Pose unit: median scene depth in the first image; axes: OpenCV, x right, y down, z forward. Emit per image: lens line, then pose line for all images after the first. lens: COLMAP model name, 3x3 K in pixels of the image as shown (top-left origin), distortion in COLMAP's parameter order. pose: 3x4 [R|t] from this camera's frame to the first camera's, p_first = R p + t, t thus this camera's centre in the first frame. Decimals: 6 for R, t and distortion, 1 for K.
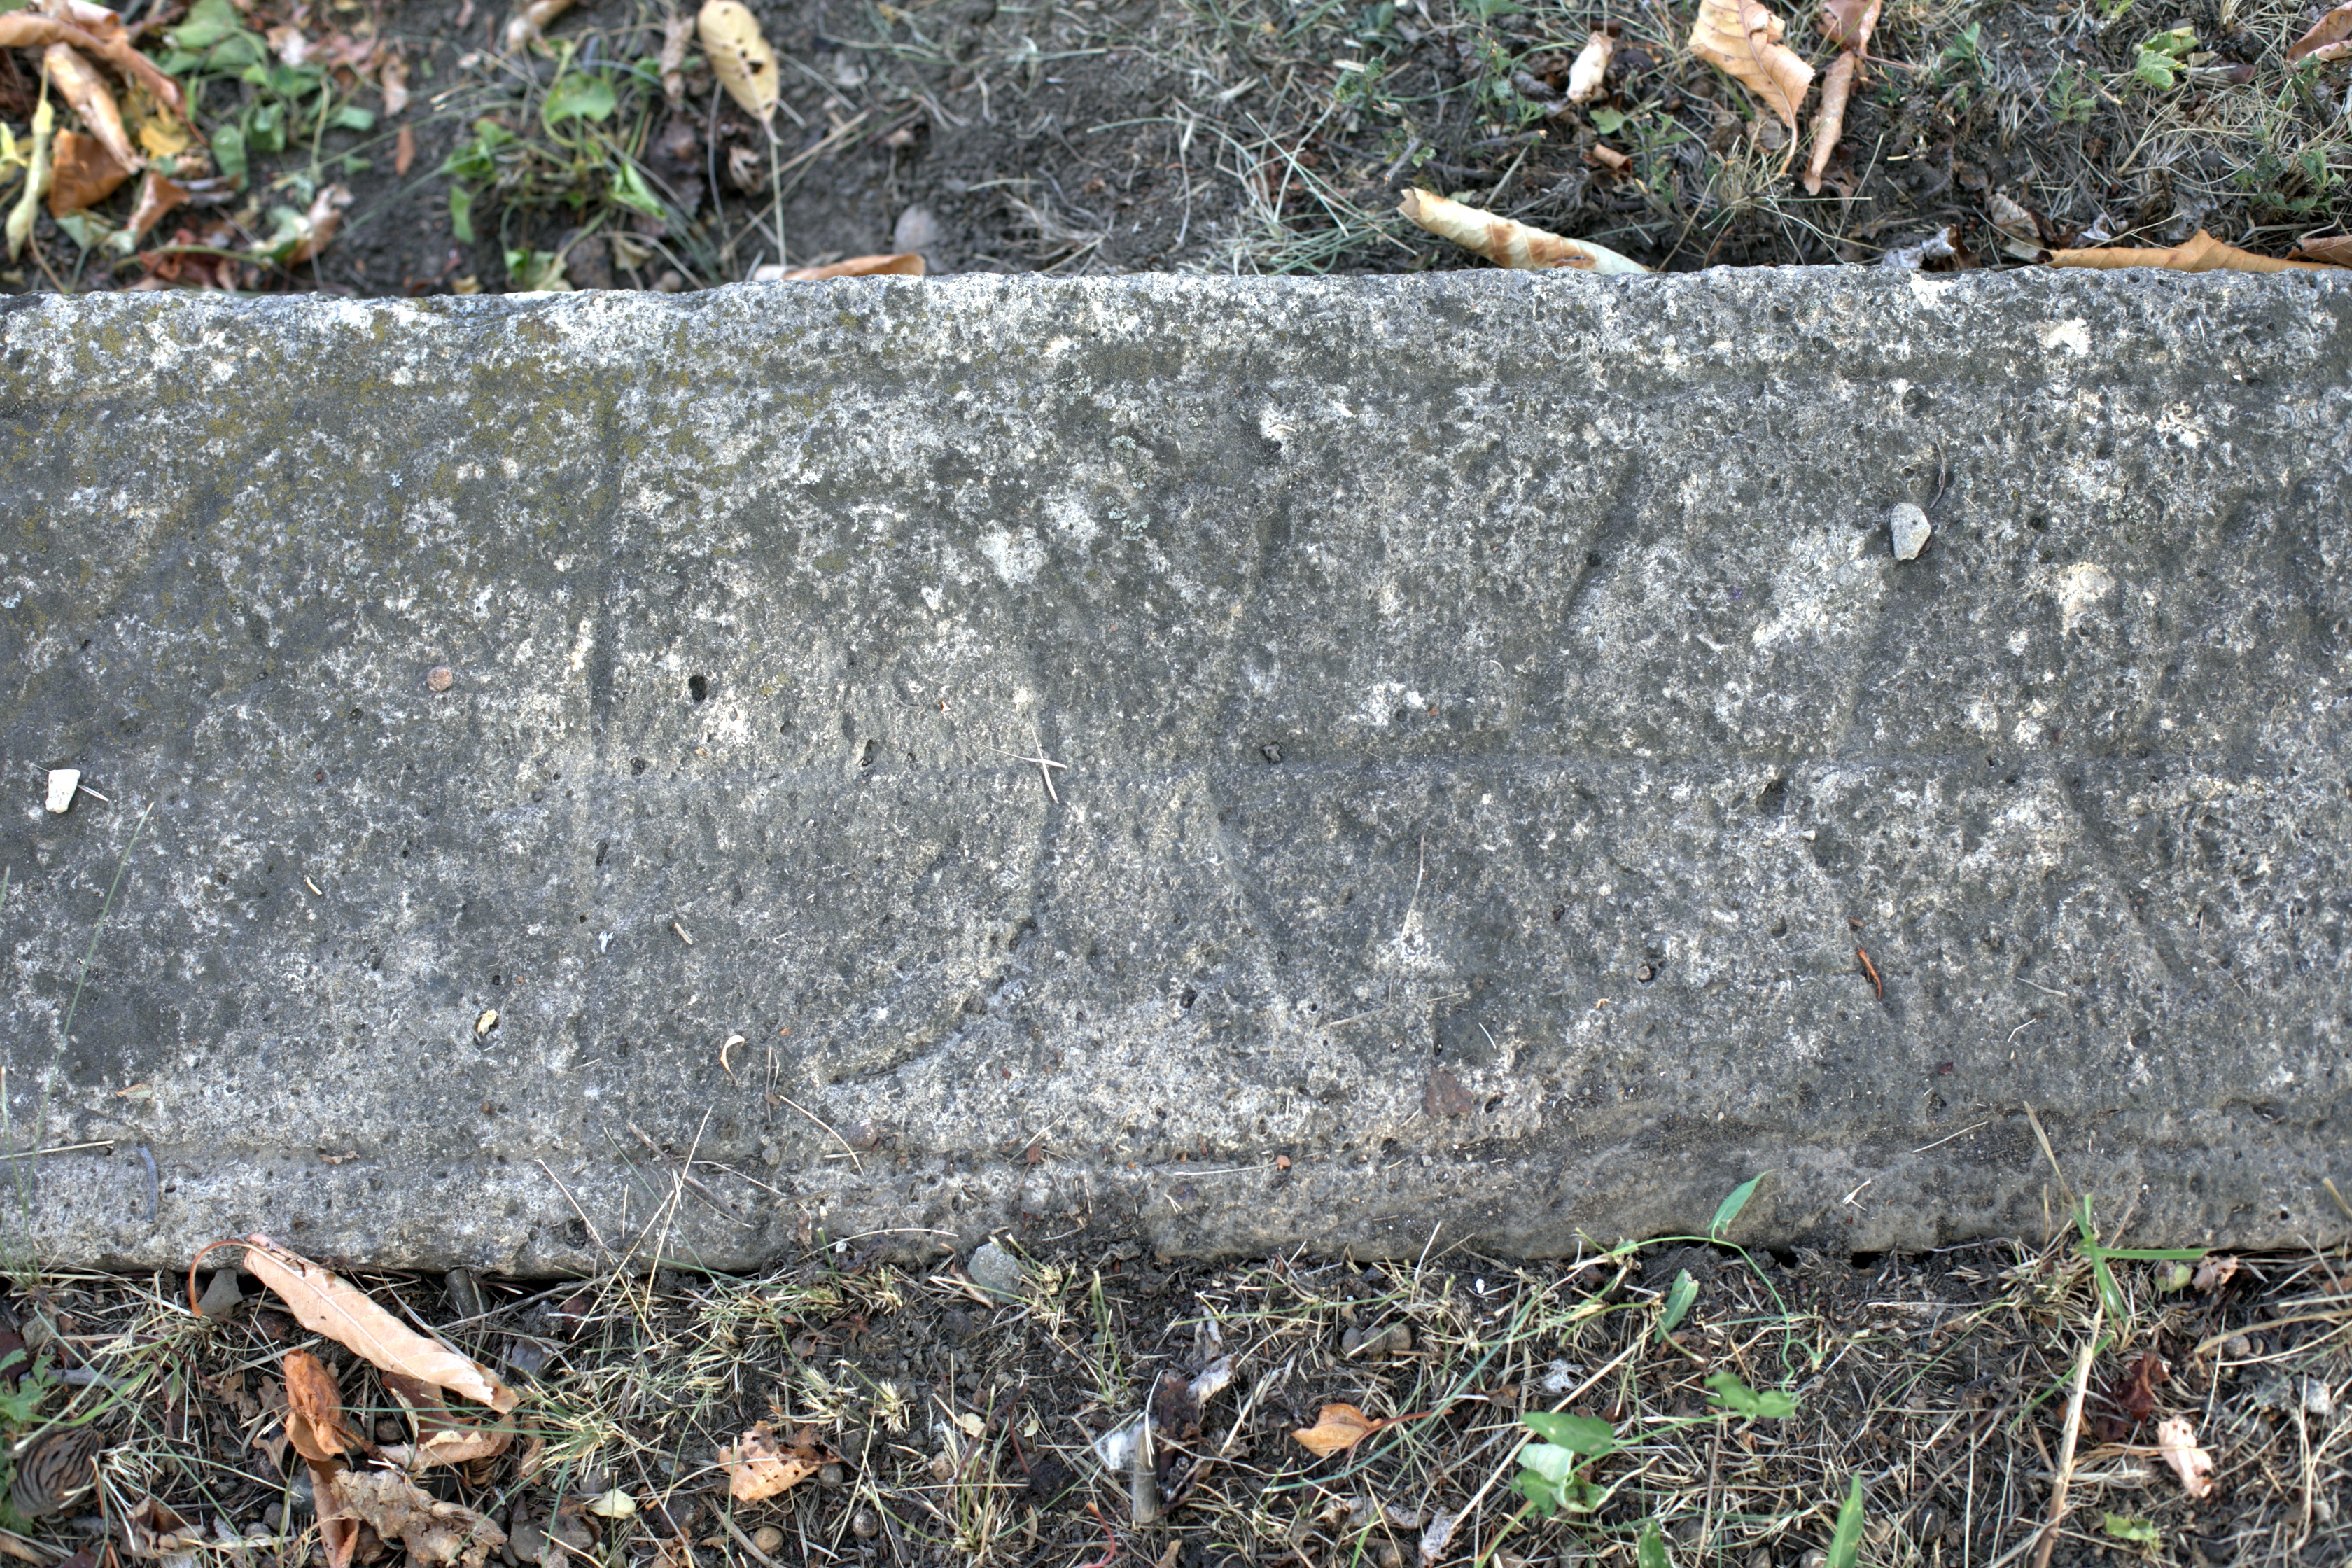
lens RADIAL K [[3396.7, 0, 1176.7], [0, 3396.7, 782.5], [0, 0, 1]] dist [-0.154141, 0.000000]
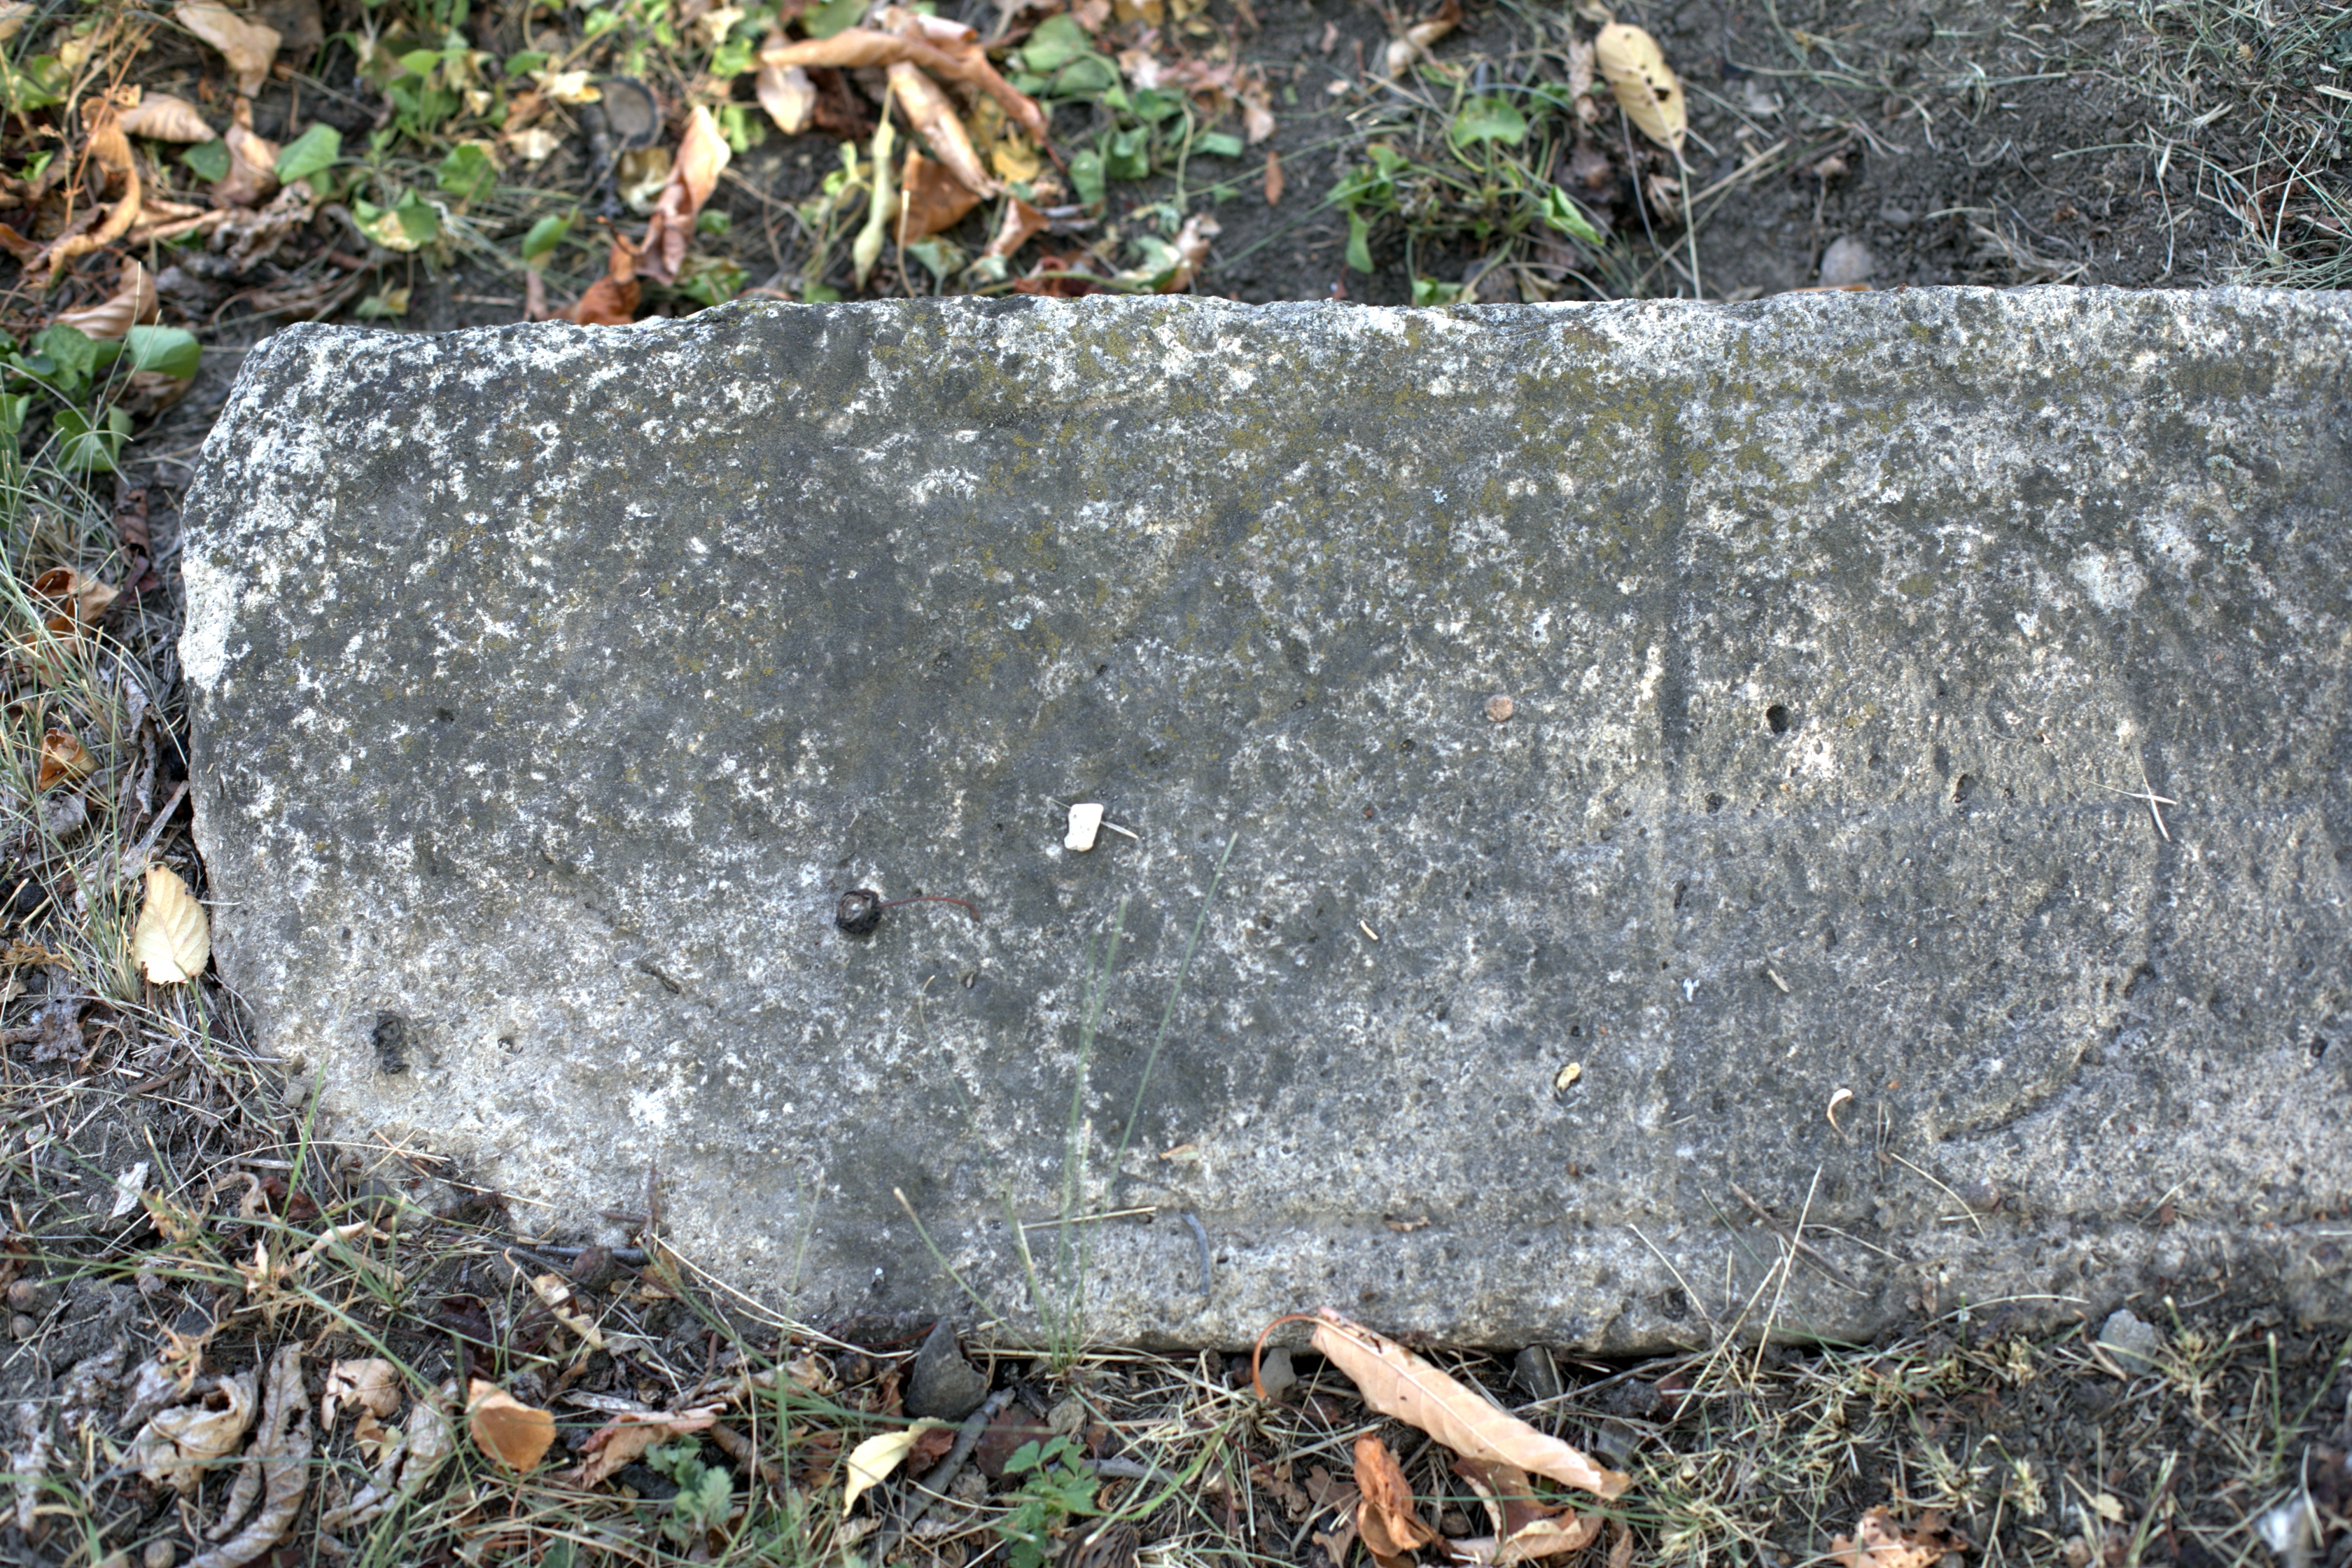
lens RADIAL K [[3396.7, 0, 1176.5], [0, 3396.7, 797.0], [0, 0, 1]] dist [-0.154141, 0.000000]
pose [[0.999625, 0.001646, -0.027326, -0.282351], [-0.003016, 0.998736, -0.050165, 0.040916], [0.027209, 0.050228, 0.998367, 0.067166]]
